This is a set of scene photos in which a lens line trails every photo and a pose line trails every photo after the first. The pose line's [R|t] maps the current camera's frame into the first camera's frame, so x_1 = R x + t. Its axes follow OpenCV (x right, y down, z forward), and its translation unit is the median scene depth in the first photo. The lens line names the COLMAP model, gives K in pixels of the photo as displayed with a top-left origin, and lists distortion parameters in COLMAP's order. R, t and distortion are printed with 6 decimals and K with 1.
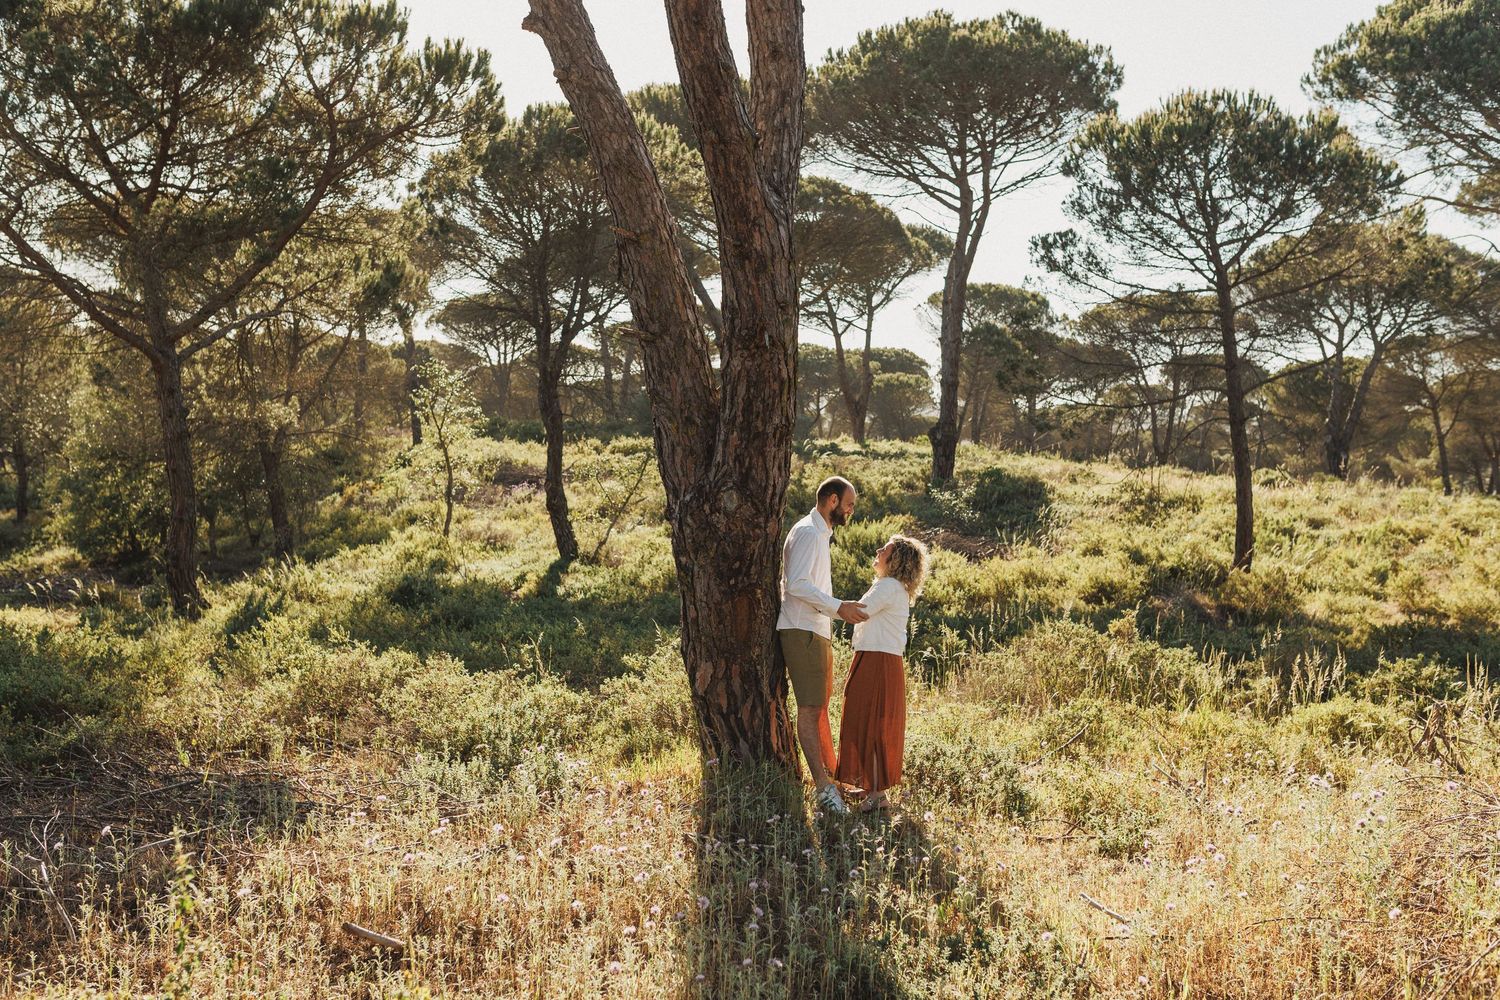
lens RADIAL K [[1491.3, 0, 688.0], [0, 1491.3, 506.3], [0, 0, 1]] dist [-0.000861, 0.001479]
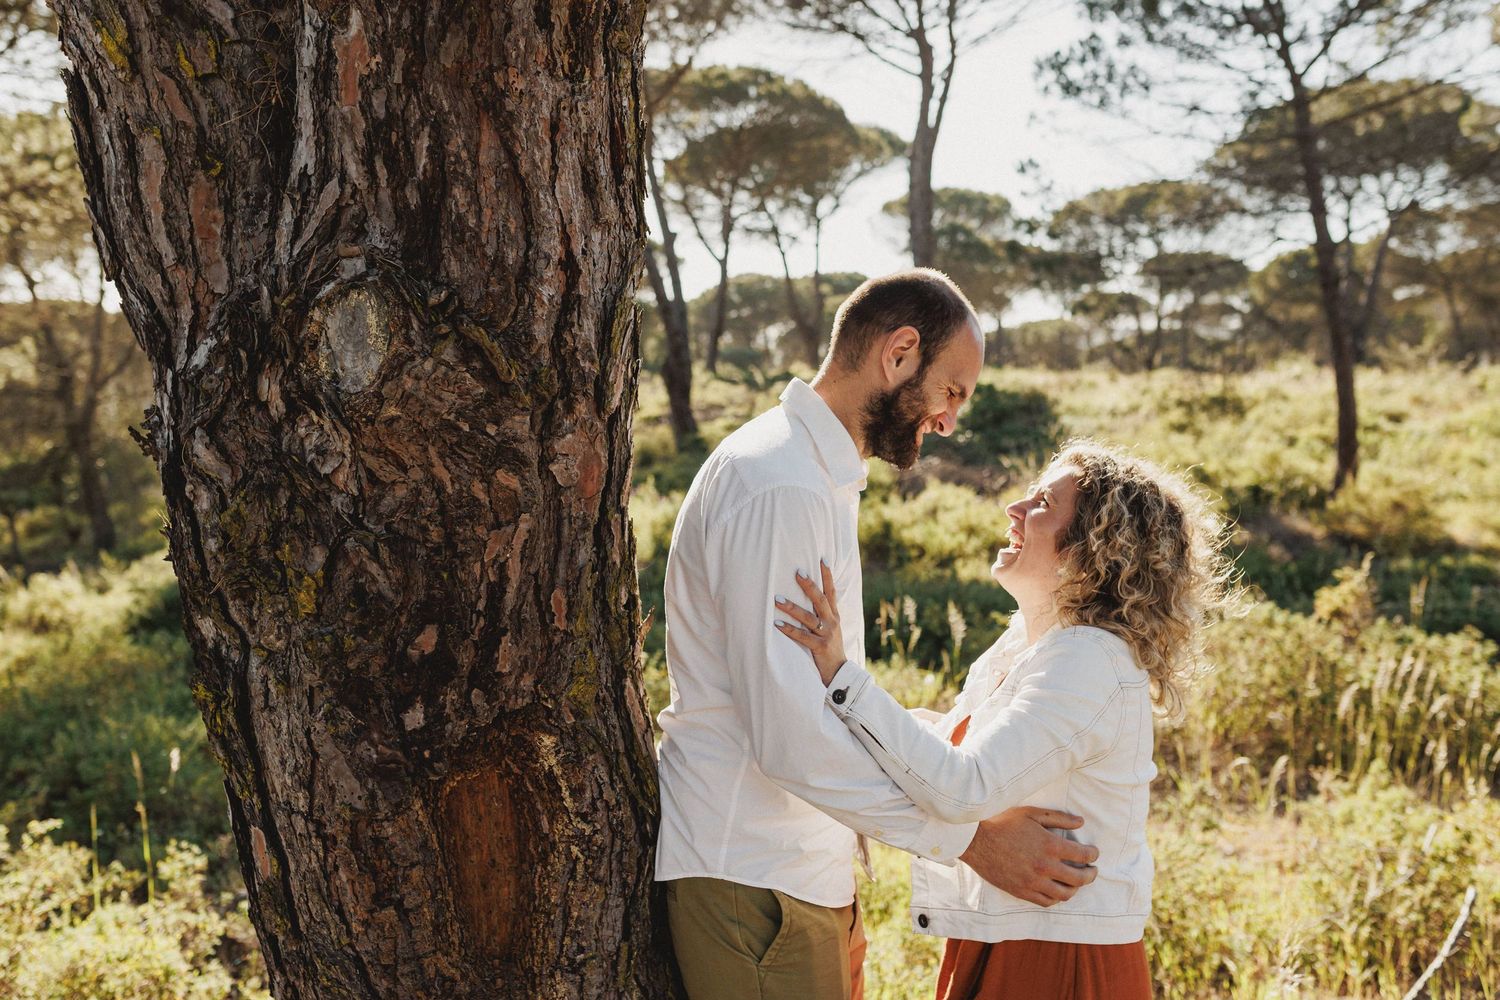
lens RADIAL K [[1491.3, 0, 688.0], [0, 1491.3, 506.3], [0, 0, 1]] dist [-0.000861, 0.001479]
pose [[0.996910, -0.074148, 0.025949, 0.014616], [0.073239, 0.996722, 0.034379, 0.003279], [-0.028413, -0.032373, 0.999072, 0.170917]]
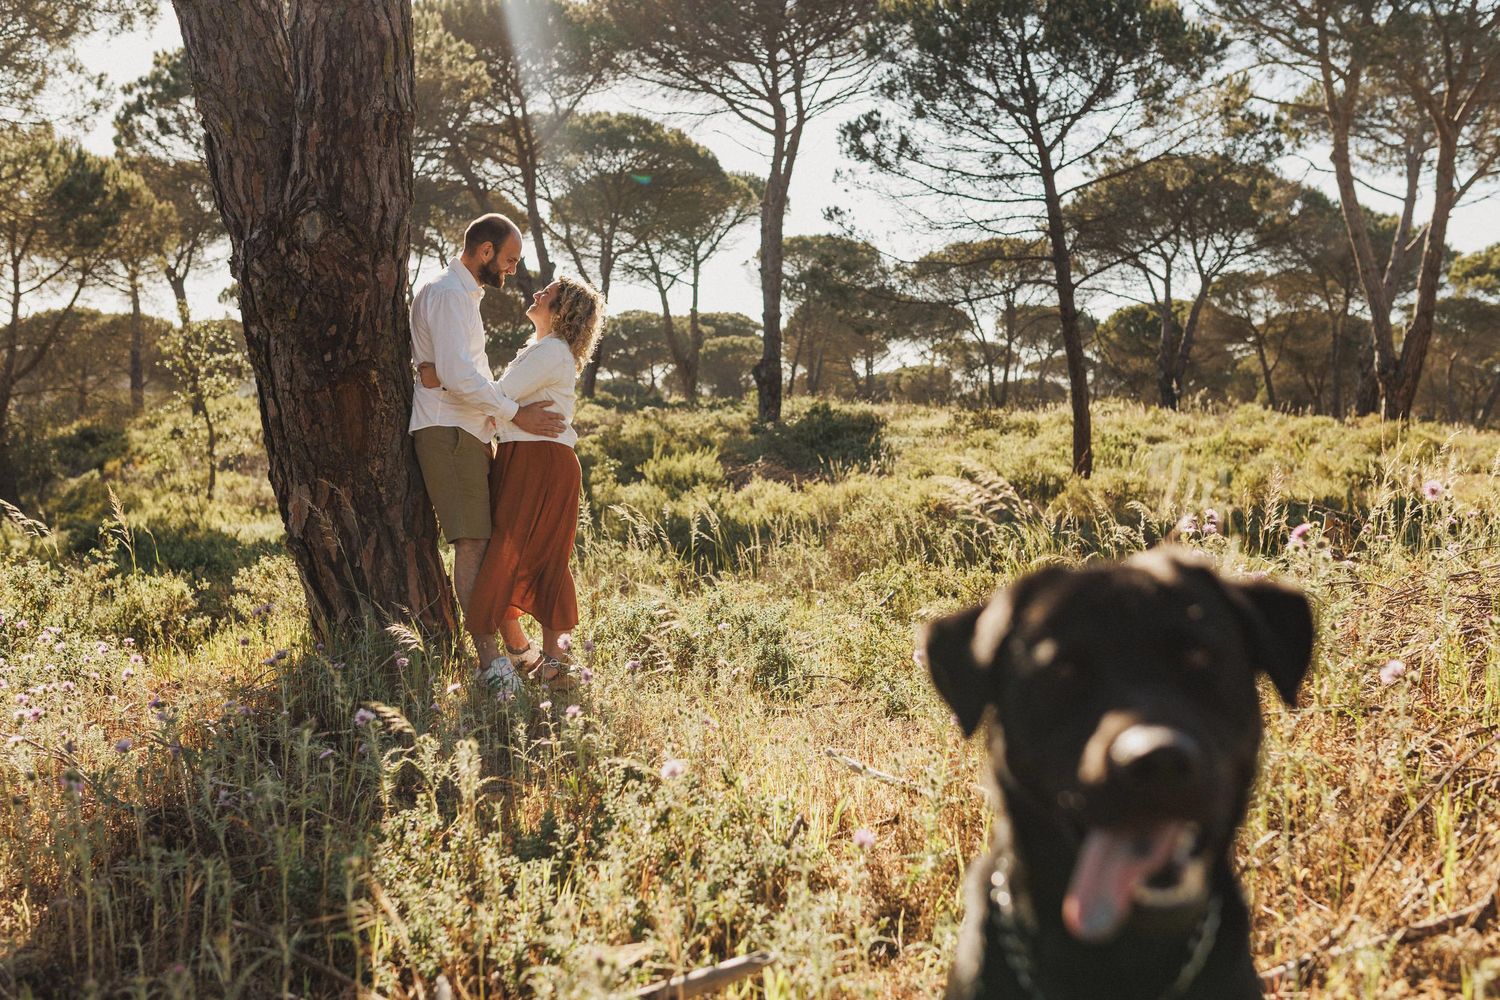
lens RADIAL K [[1507.8, 0, 745.1], [0, 1507.8, 528.4], [0, 0, 1]] dist [-0.016690, -0.022368]
pose [[0.989529, -0.053731, 0.133962, 0.026037], [0.051034, 0.998421, 0.023483, 0.026344], [-0.135012, -0.016400, 0.990708, 0.069476]]
